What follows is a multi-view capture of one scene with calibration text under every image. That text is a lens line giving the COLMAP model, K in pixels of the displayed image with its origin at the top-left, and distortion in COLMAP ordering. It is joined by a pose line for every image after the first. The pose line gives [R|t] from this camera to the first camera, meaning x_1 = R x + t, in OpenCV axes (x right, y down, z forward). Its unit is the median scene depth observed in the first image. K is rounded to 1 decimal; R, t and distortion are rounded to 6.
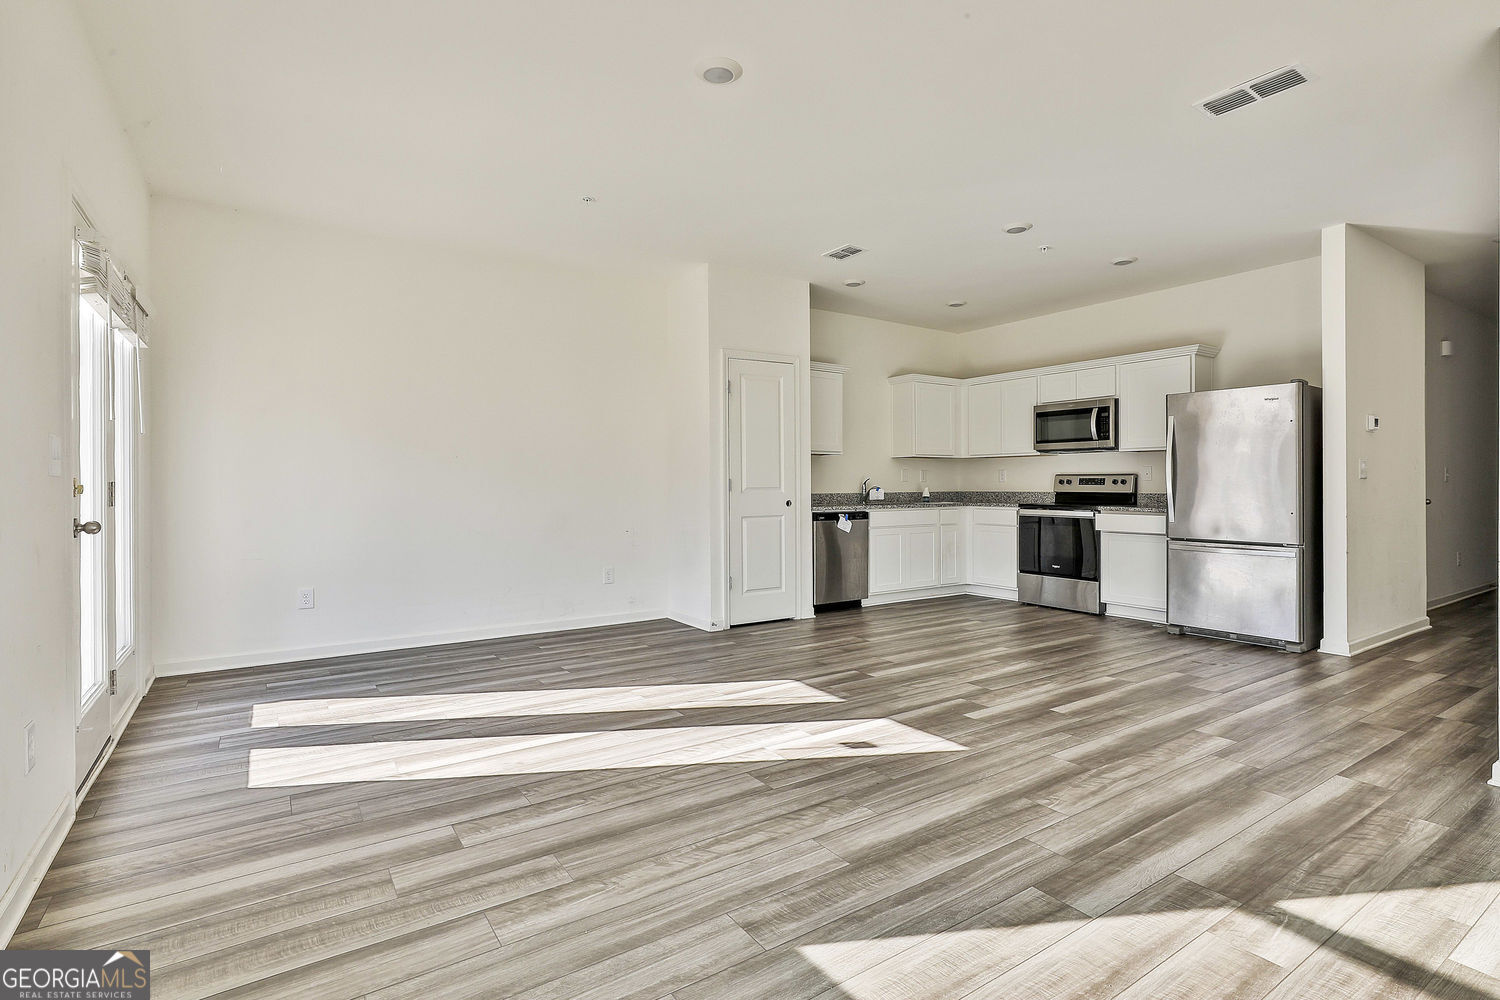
lens RADIAL K [[728.5, 0, 754.7], [0, 728.5, 483.0], [0, 0, 1]] dist [-0.004607, 0.002942]
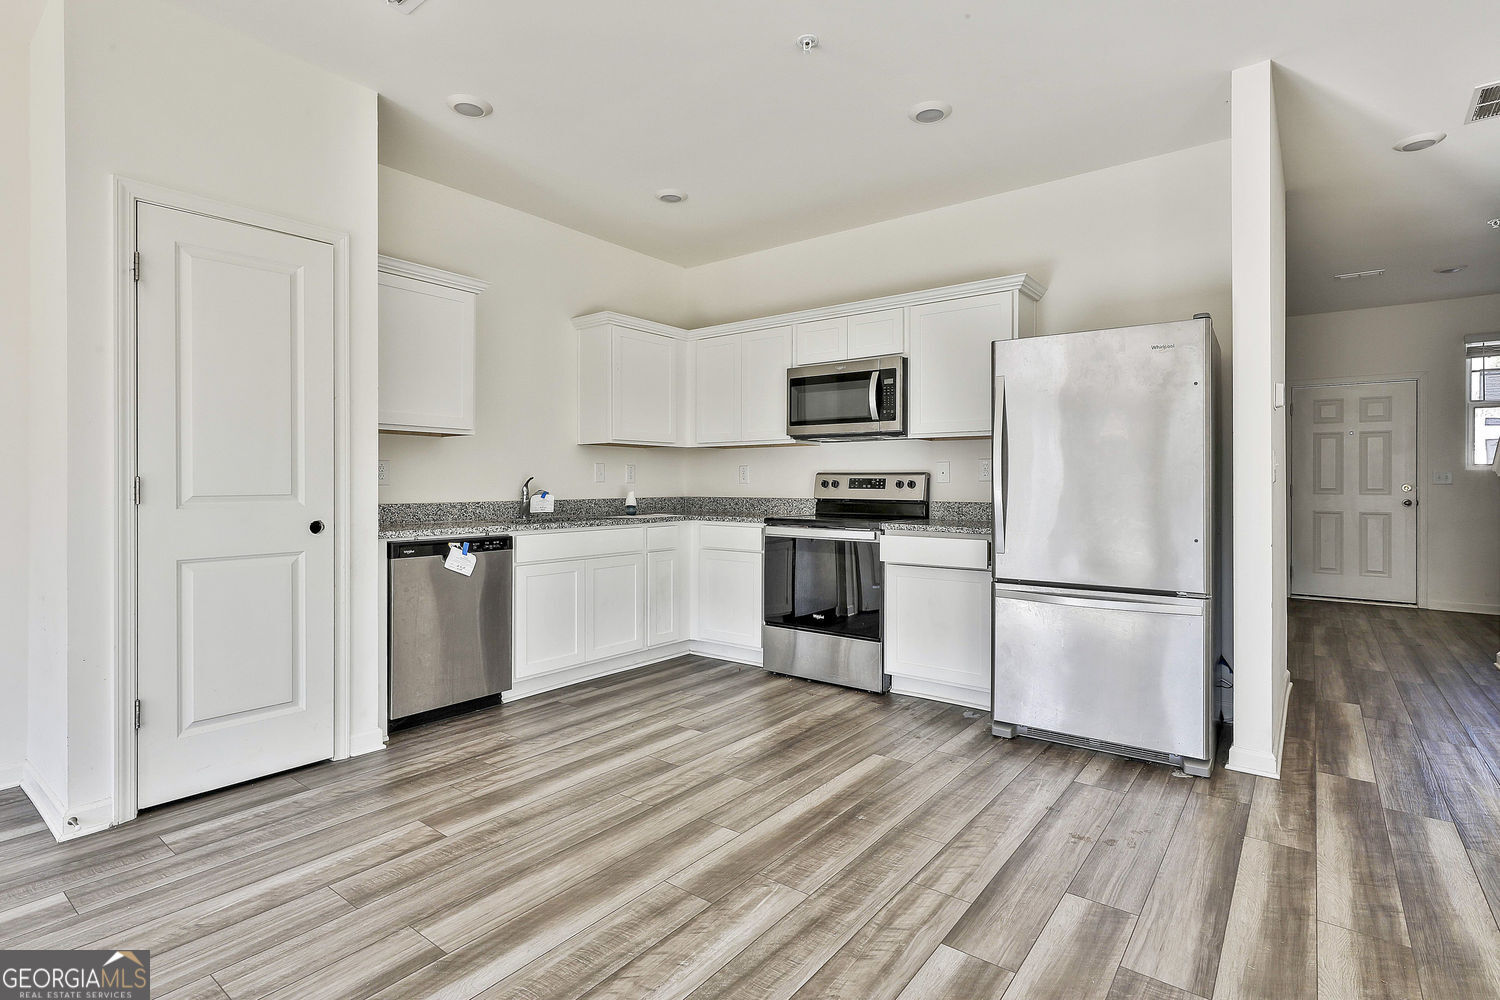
lens RADIAL K [[728.5, 0, 754.8], [0, 728.5, 478.1], [0, 0, 1]] dist [-0.004607, 0.002942]
pose [[0.948977, 0.004988, 0.315307, 0.180985], [-0.003707, 0.999982, -0.004663, -0.004090], [-0.315325, 0.003256, 0.948978, 0.468618]]
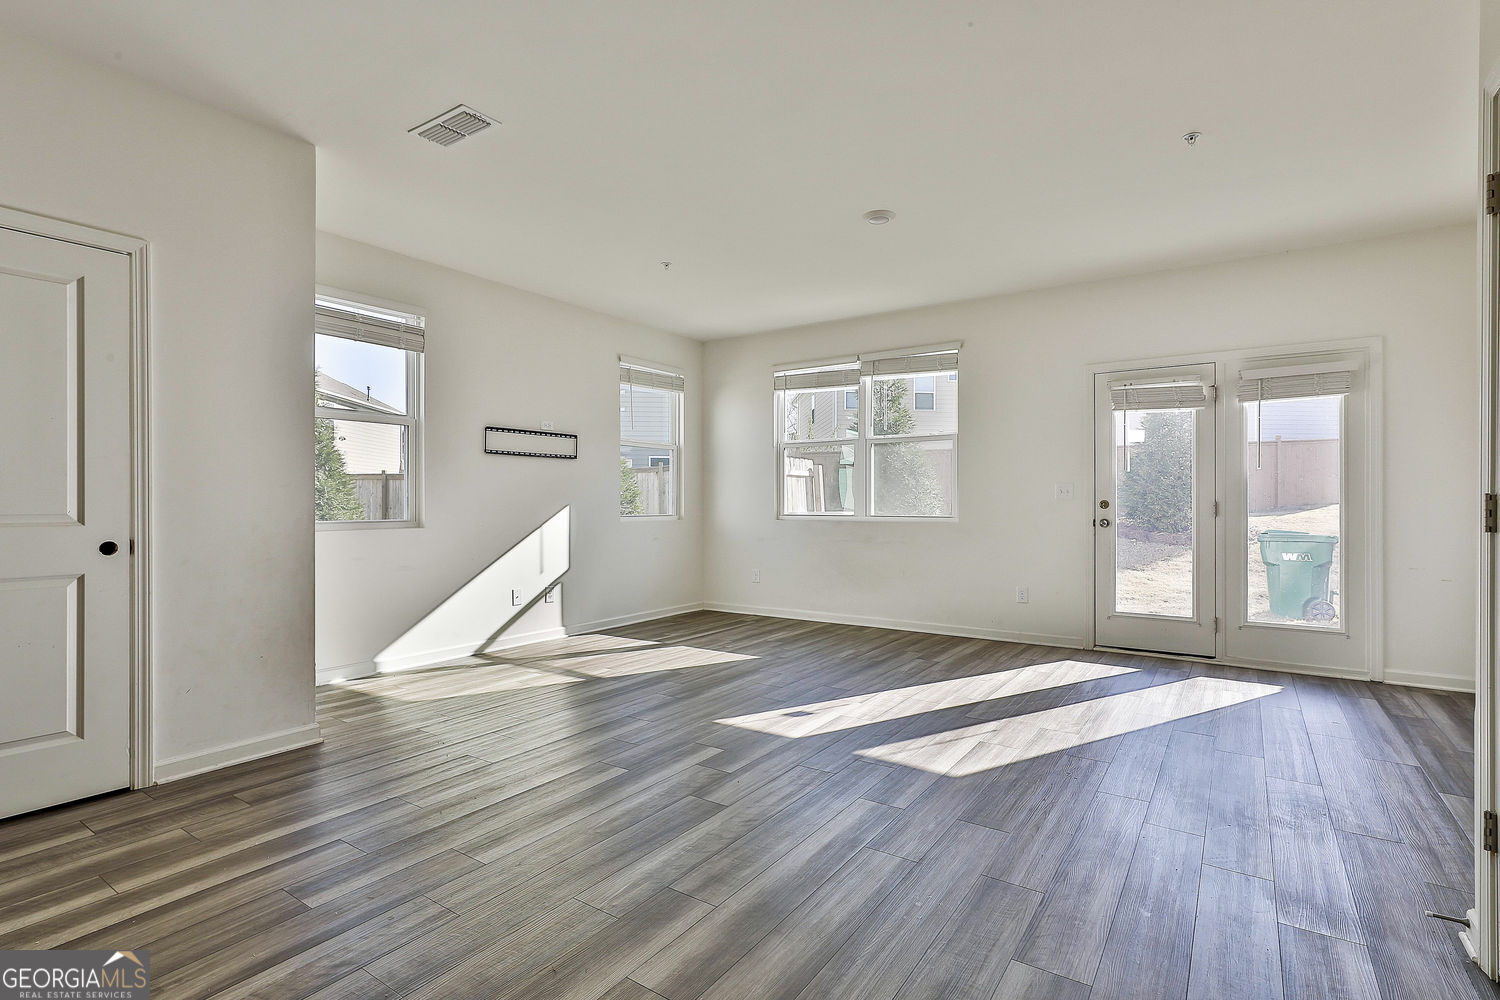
lens RADIAL K [[728.5, 0, 758.7], [0, 728.5, 498.5], [0, 0, 1]] dist [-0.004607, 0.002942]
pose [[-0.928390, -0.000537, -0.371608, 0.370319], [0.000022, 0.999999, -0.001499, -0.003878], [0.371608, -0.001399, -0.928389, 1.178904]]
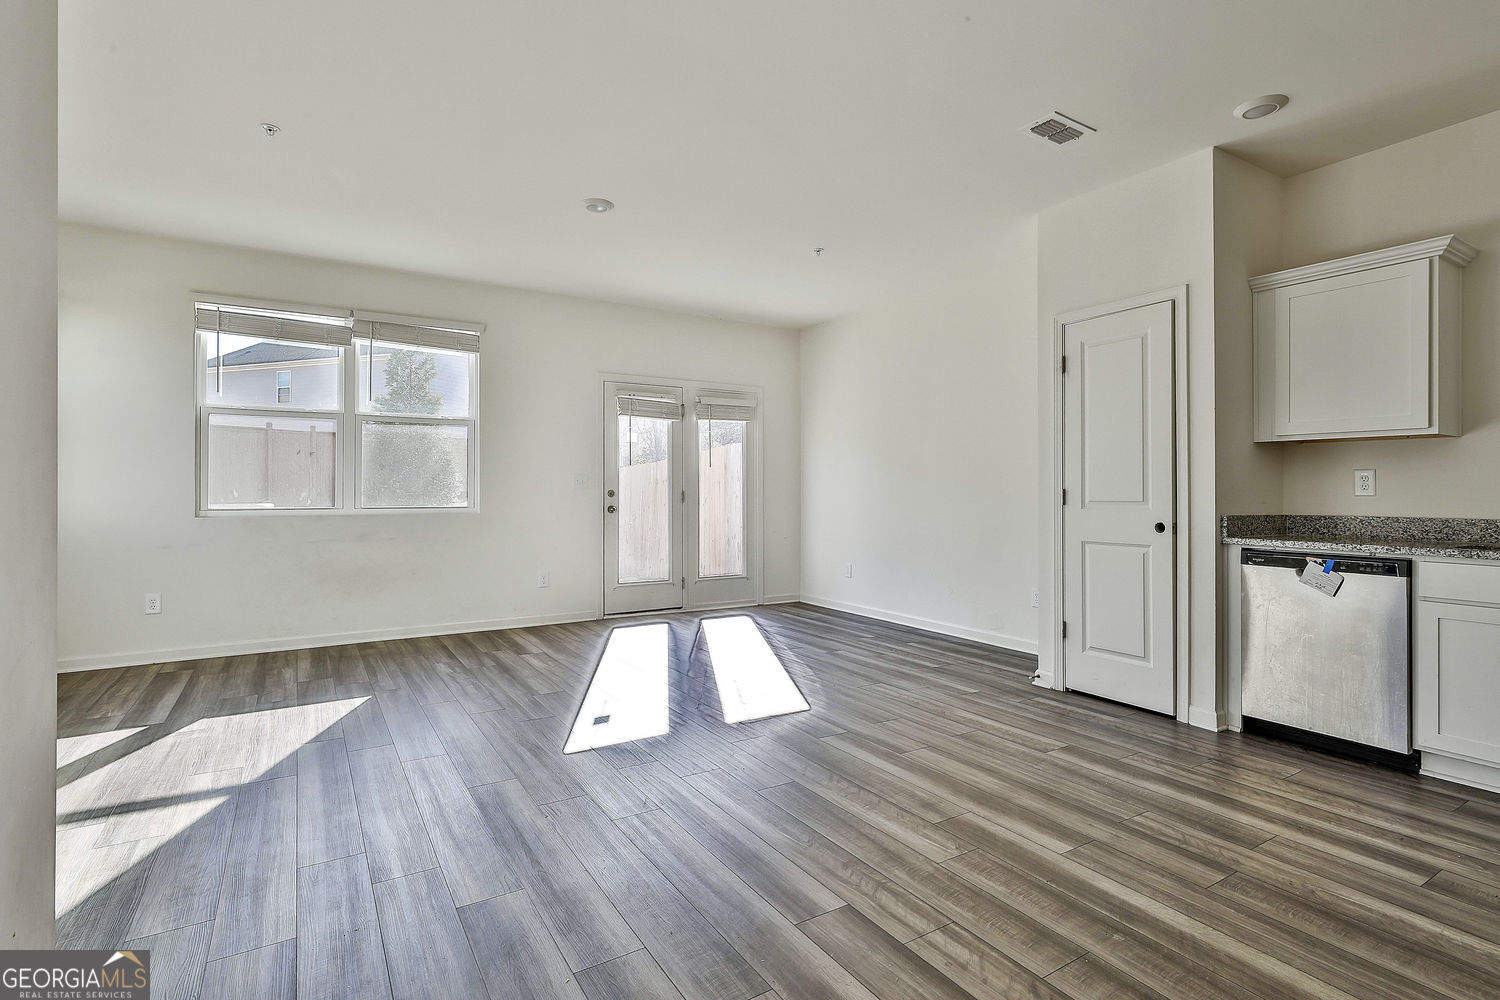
lens RADIAL K [[728.5, 0, 752.3], [0, 728.5, 490.2], [0, 0, 1]] dist [-0.004607, 0.002942]
pose [[-0.037461, -0.001581, -0.999297, 0.716645], [-0.003723, 0.999992, -0.001442, -0.001806], [0.999291, 0.003666, -0.037466, 0.713491]]
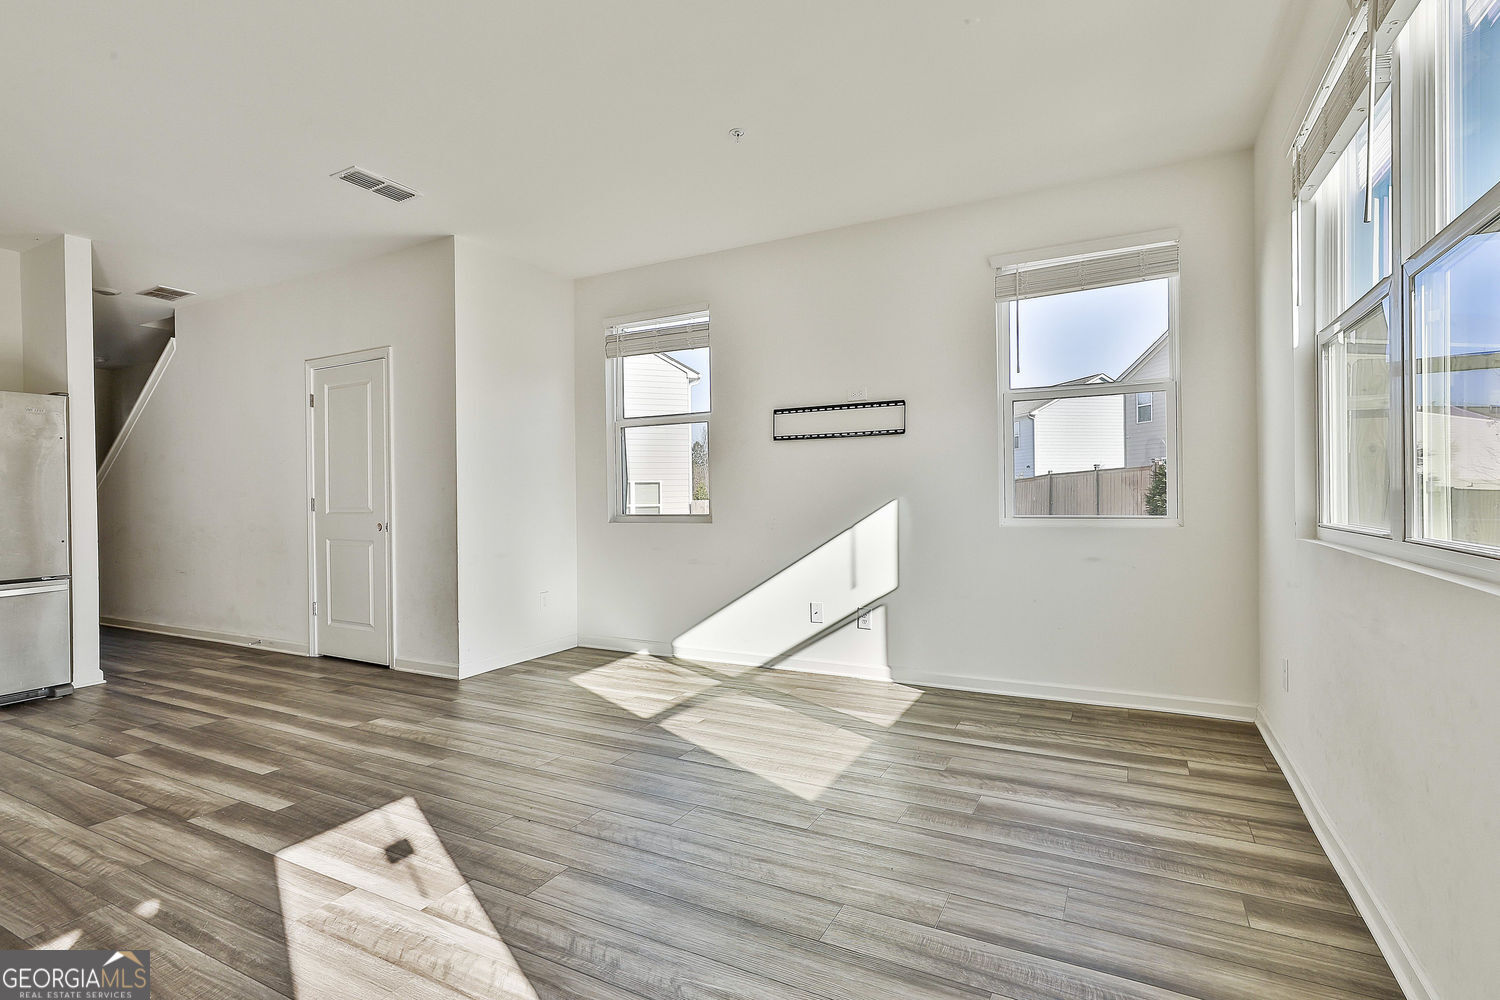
lens RADIAL K [[728.5, 0, 749.0], [0, 728.5, 495.4], [0, 0, 1]] dist [-0.004607, 0.002942]
pose [[-0.464550, 0.006409, 0.885524, -0.384424], [0.014258, 0.999898, 0.000243, -0.002390], [-0.885432, 0.012739, -0.464594, 0.566304]]
